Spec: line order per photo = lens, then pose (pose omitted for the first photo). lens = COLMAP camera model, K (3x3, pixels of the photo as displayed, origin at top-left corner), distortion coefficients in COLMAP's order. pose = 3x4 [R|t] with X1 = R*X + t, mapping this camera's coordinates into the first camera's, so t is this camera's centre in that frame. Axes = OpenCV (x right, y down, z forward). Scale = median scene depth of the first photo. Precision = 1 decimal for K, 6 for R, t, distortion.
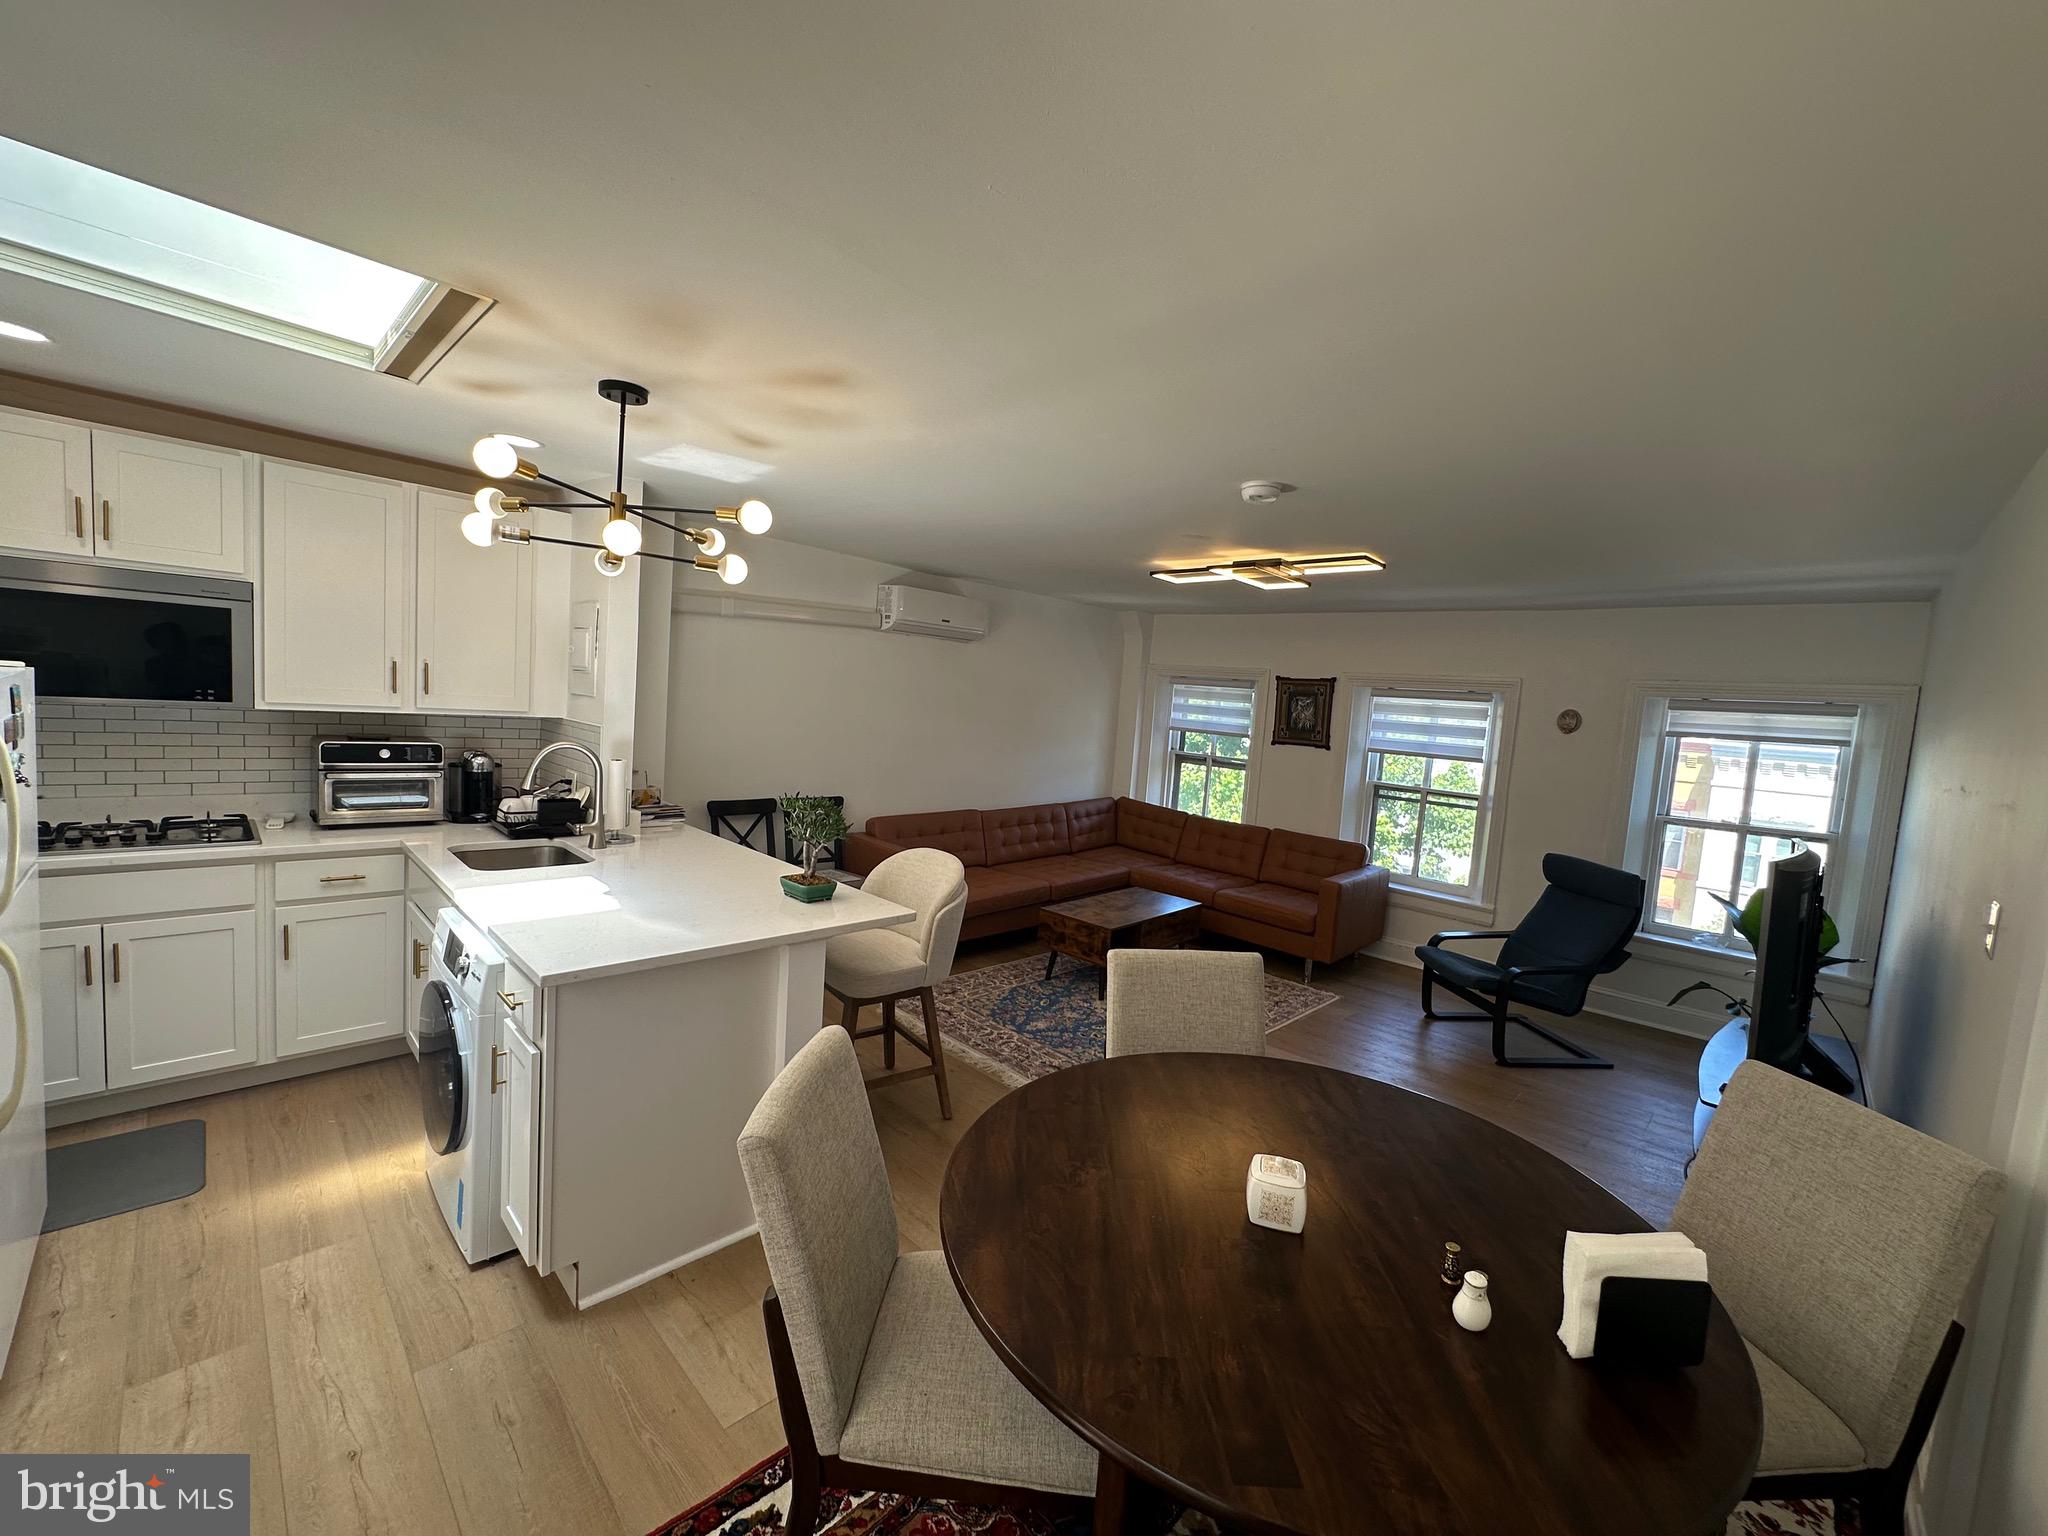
lens RADIAL K [[823.0, 0, 1026.7], [0, 823.0, 765.6], [0, 0, 1]] dist [-0.011668, -0.000013]
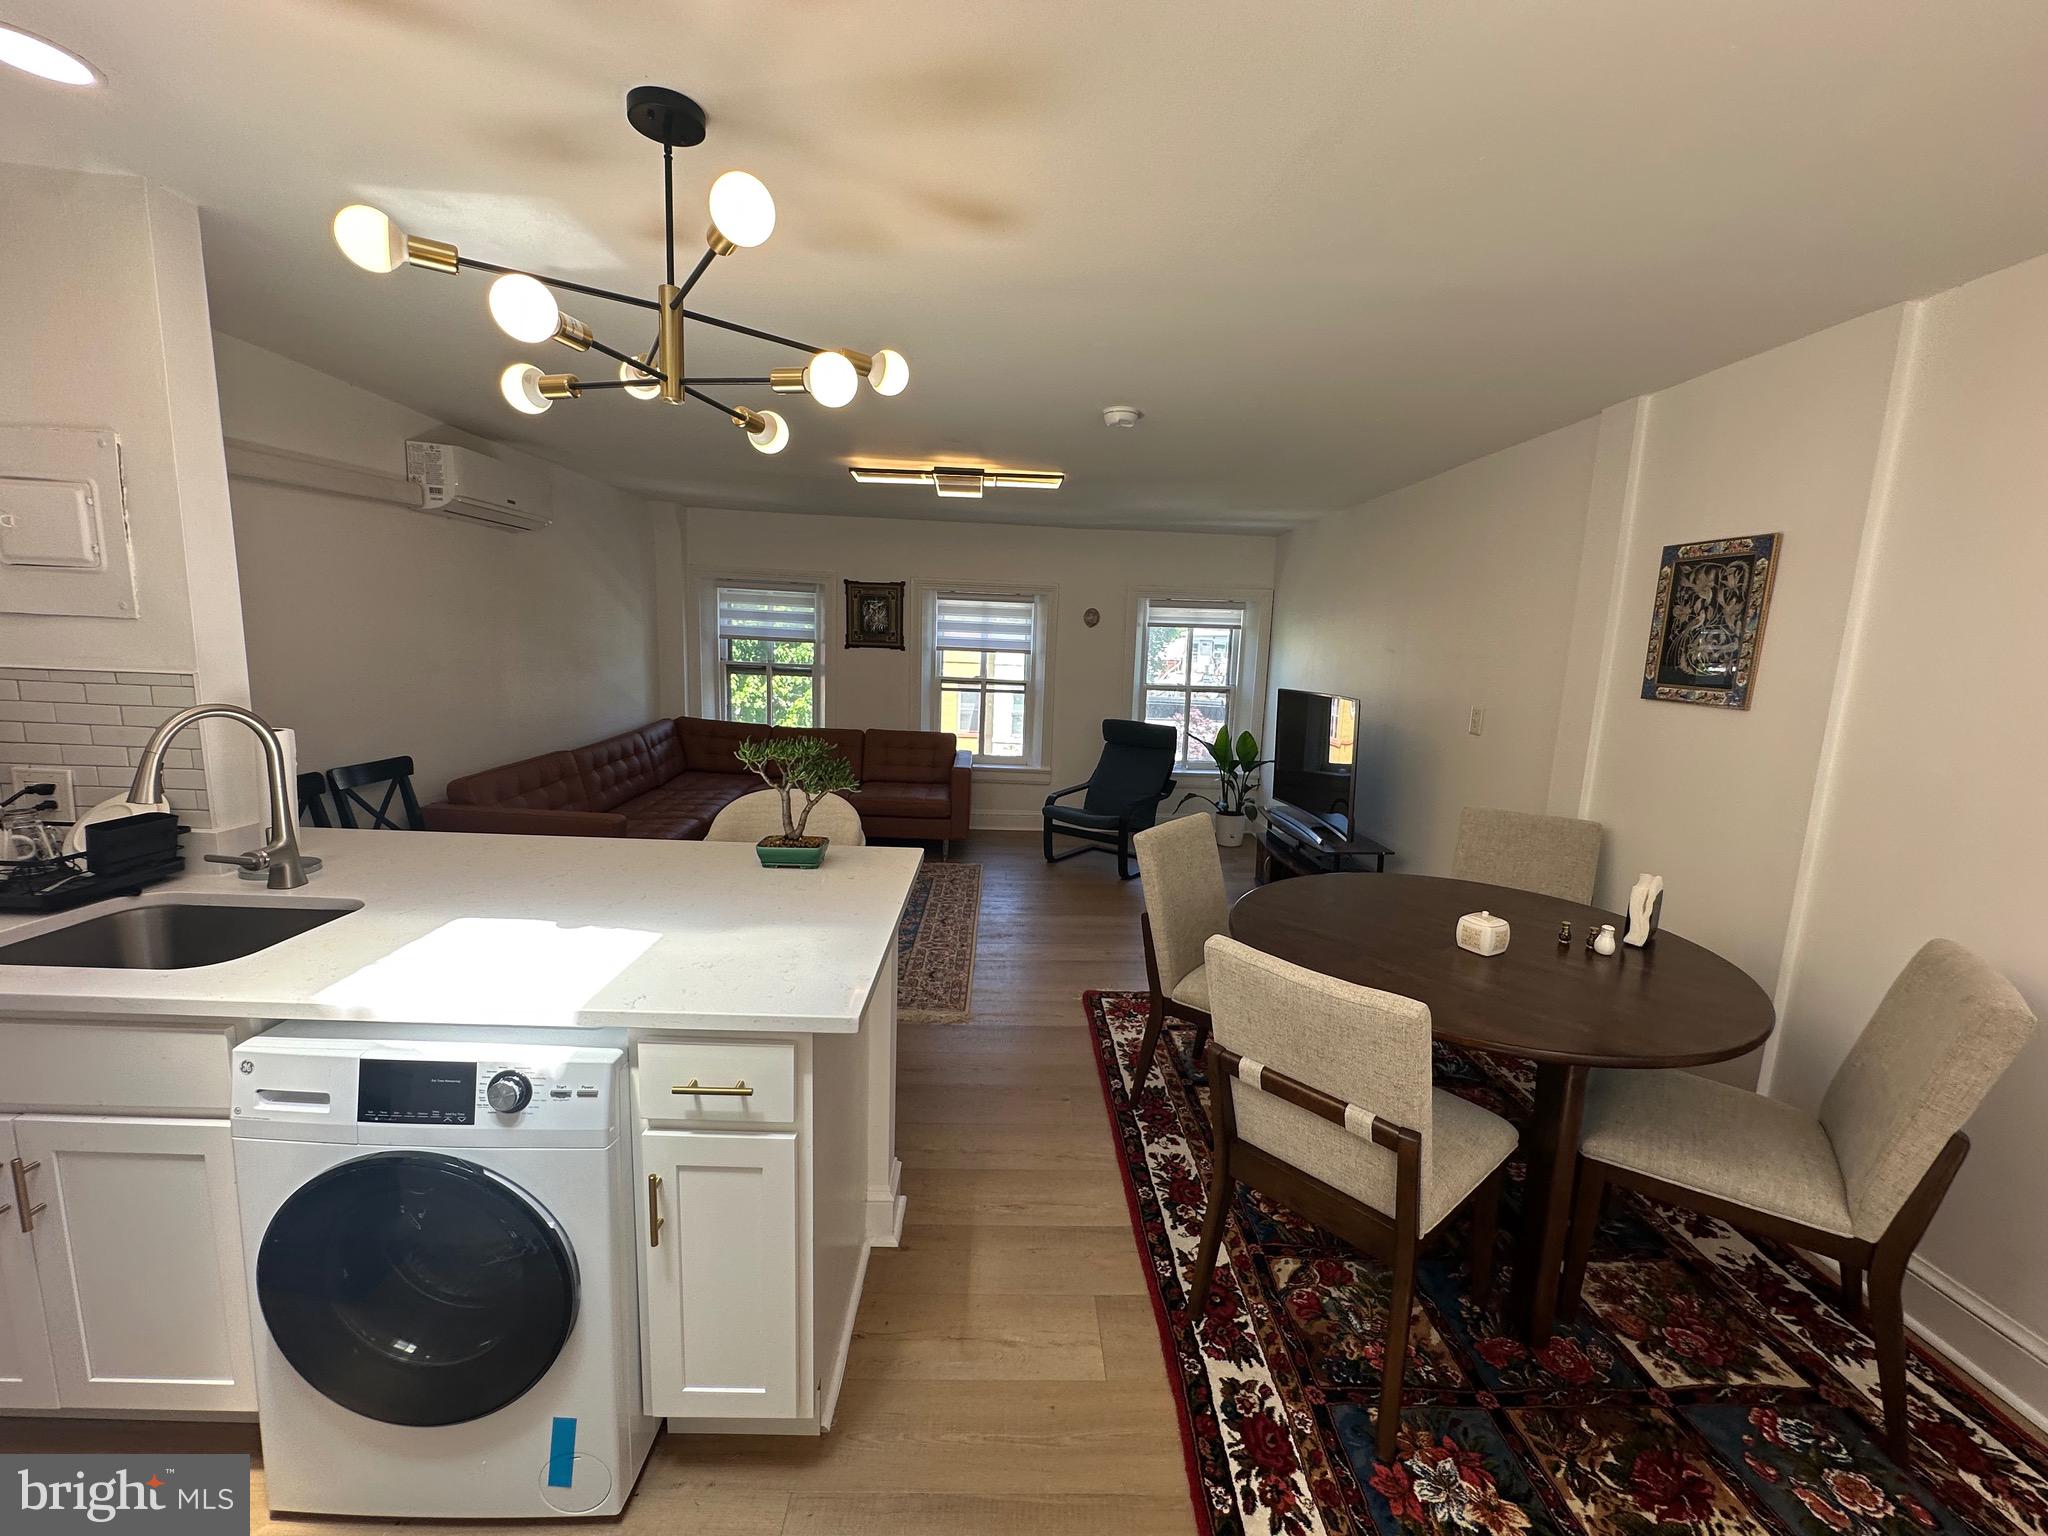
lens RADIAL K [[823.0, 0, 1026.3], [0, 823.0, 767.6], [0, 0, 1]] dist [-0.011668, -0.000013]
pose [[0.692702, -0.153553, 0.704688, -0.366127], [0.067743, 0.986606, 0.148392, -0.019849], [-0.718035, -0.055054, 0.693826, 0.157538]]
